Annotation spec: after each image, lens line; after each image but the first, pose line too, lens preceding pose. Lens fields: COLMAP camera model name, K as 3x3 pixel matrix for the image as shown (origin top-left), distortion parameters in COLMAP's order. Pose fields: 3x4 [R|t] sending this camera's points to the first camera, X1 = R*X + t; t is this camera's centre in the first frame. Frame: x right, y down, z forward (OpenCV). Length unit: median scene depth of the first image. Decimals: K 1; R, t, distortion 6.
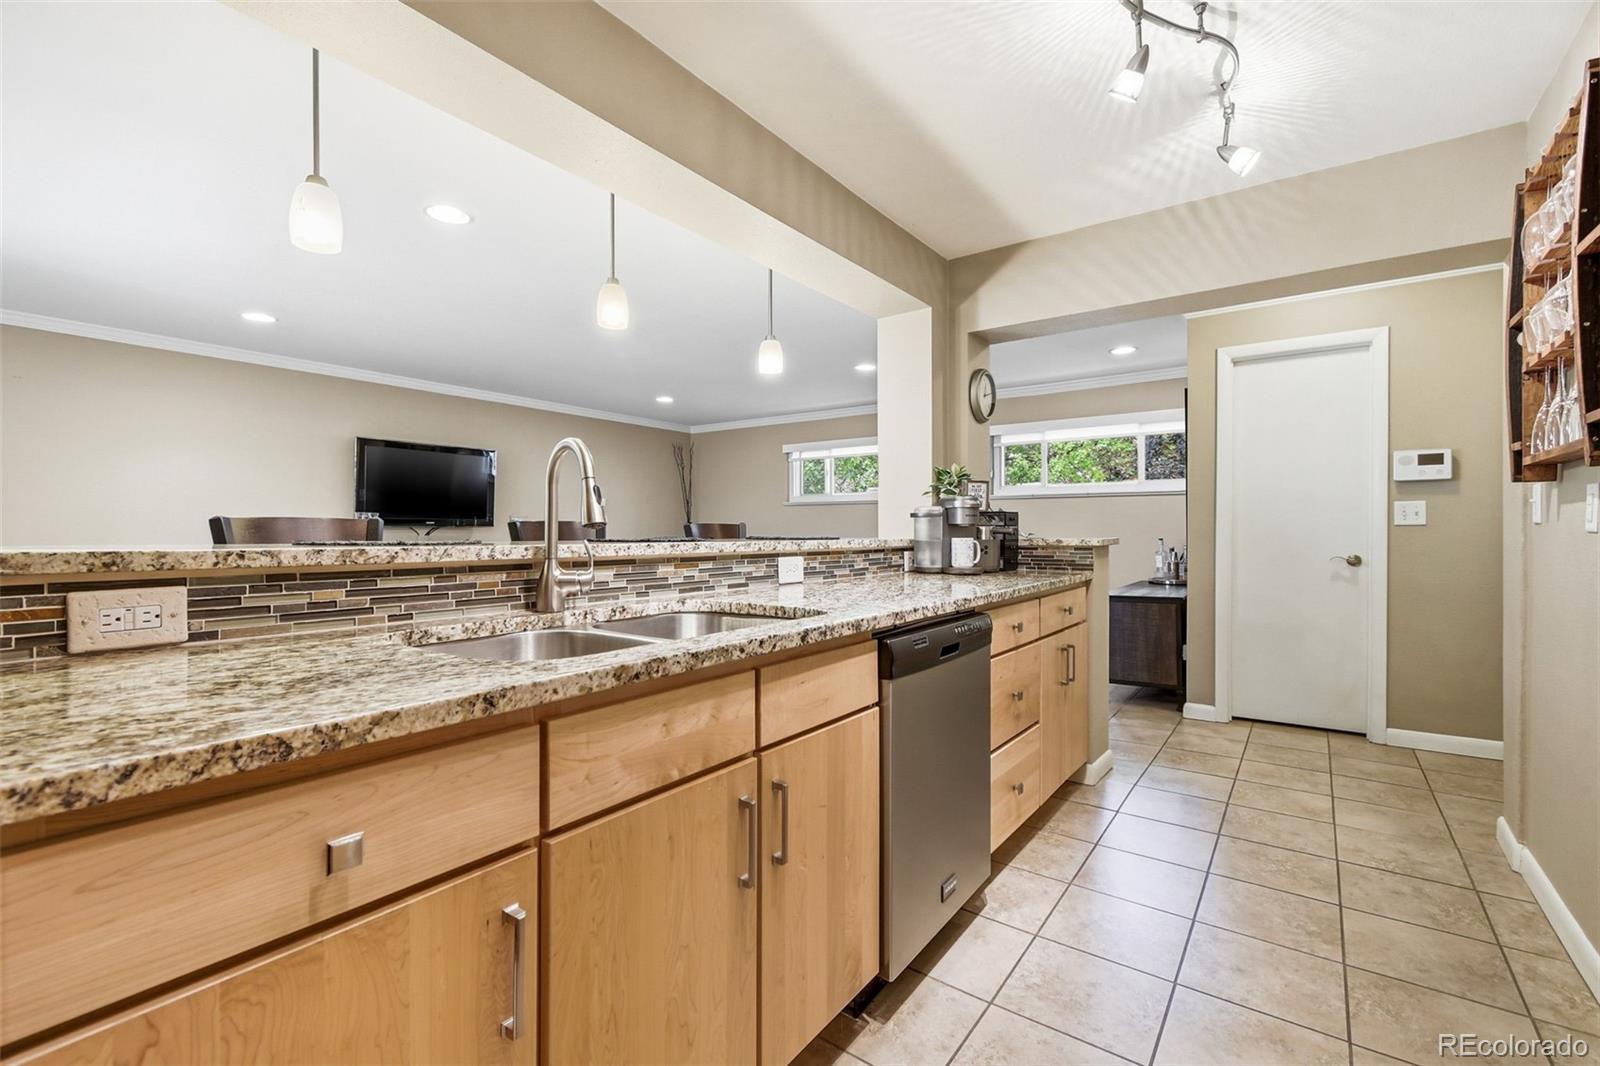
lens RADIAL K [[711.2, 0, 800.0], [0, 711.2, 533.0], [0, 0, 1]] dist [0.000787, -0.000153]
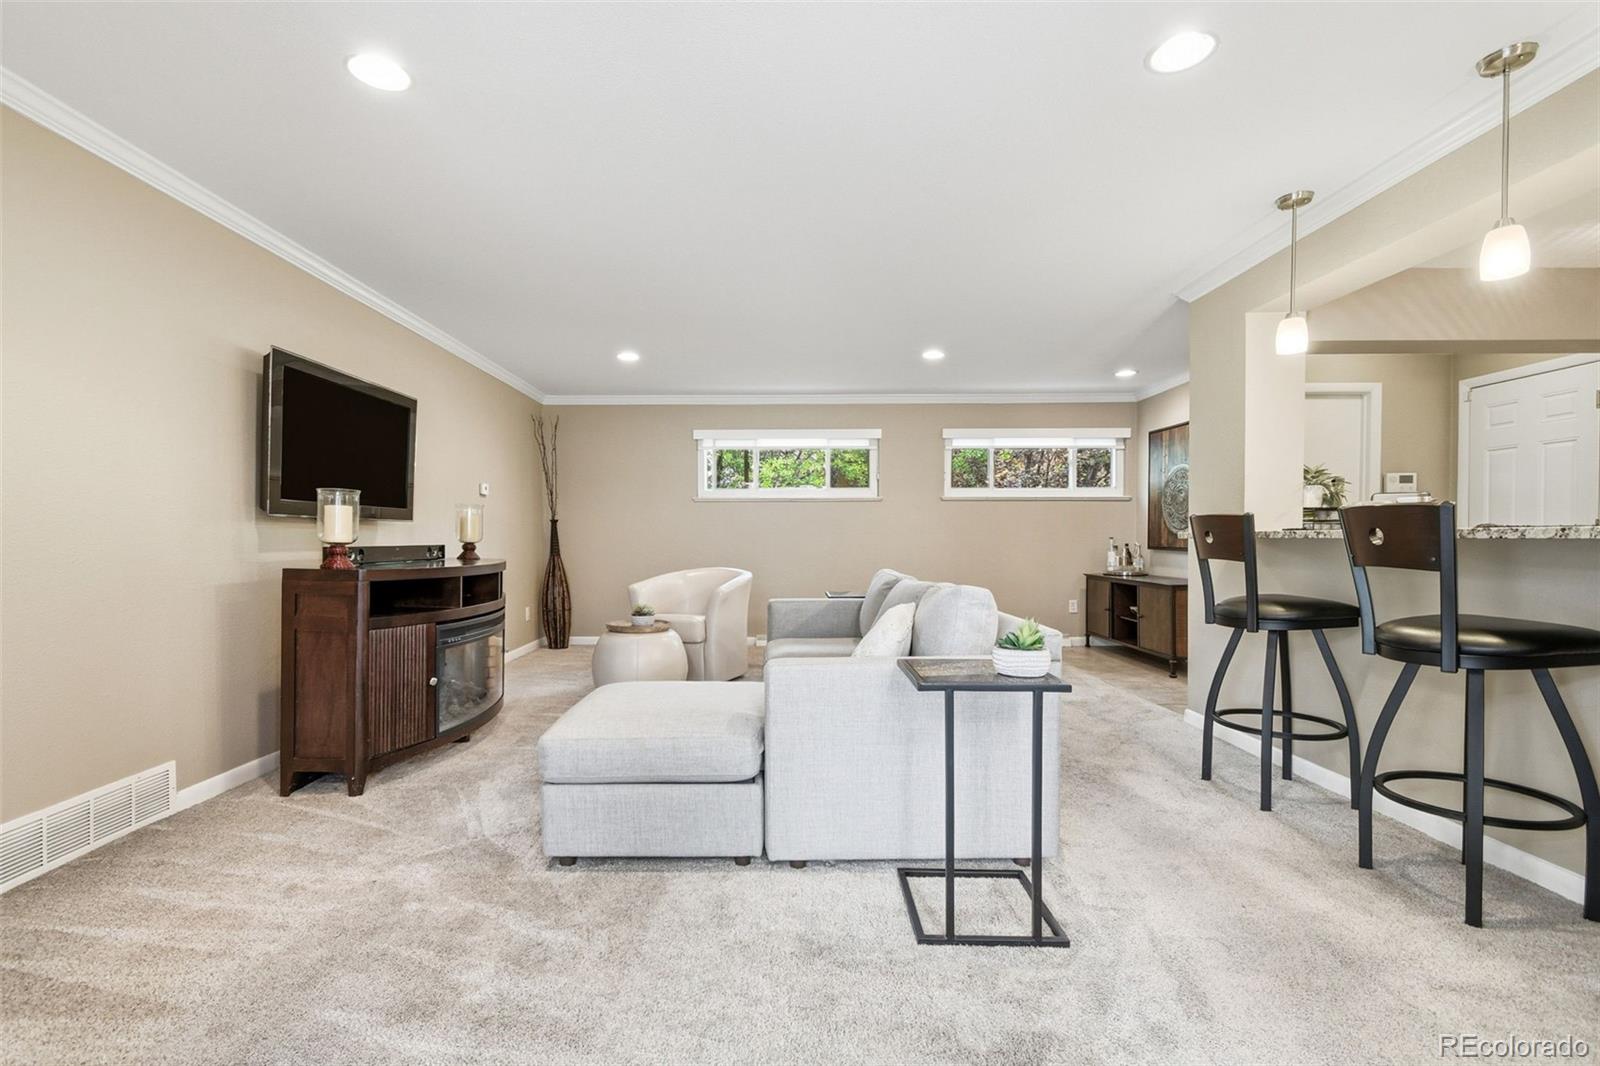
lens RADIAL K [[711.2, 0, 800.0], [0, 711.2, 533.0], [0, 0, 1]] dist [0.000787, -0.000153]
pose [[0.811965, 0.001383, 0.583704, -0.530056], [0.002278, 0.999982, -0.005538, 0.005366], [-0.583701, 0.005826, 0.811948, 0.307513]]
